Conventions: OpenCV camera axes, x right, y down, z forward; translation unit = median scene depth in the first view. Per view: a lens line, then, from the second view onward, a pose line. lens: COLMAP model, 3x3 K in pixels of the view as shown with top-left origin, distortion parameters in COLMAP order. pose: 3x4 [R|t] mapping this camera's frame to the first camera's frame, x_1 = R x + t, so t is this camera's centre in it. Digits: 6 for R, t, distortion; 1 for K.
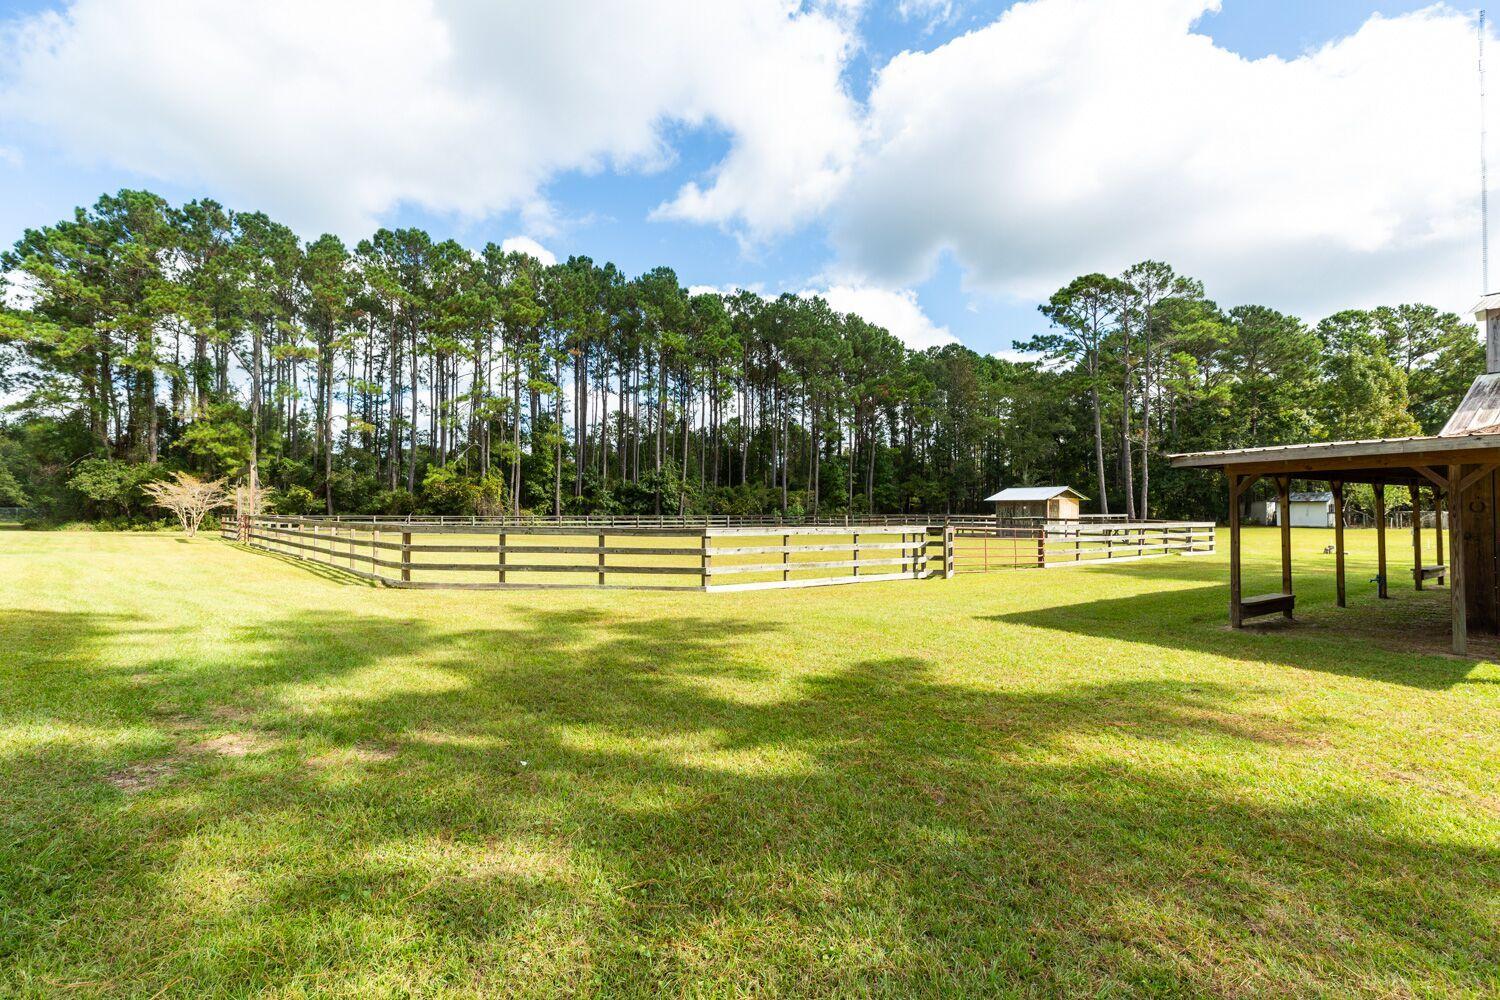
lens RADIAL K [[667.9, 0, 743.7], [0, 667.9, 501.2], [0, 0, 1]] dist [0.001455, 0.000486]
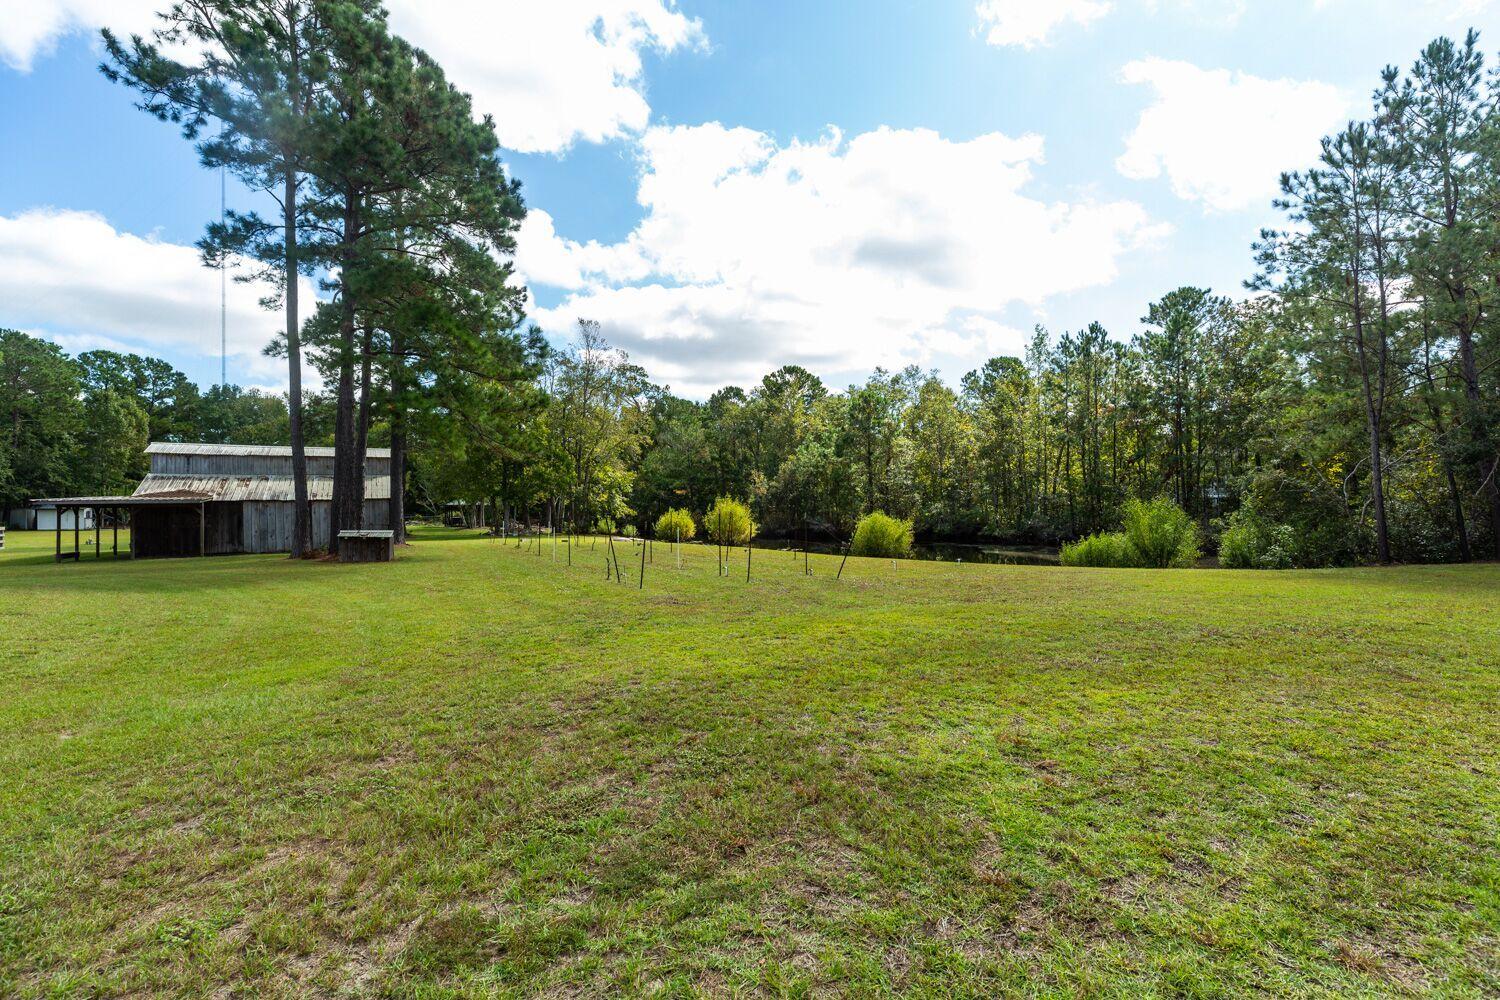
lens RADIAL K [[667.9, 0, 743.7], [0, 667.9, 501.2], [0, 0, 1]] dist [0.001455, 0.000486]
pose [[0.072821, 0.013110, 0.997259, -0.244363], [-0.007763, 0.999891, -0.012577, -0.006980], [-0.997315, -0.006826, 0.072915, -0.272936]]
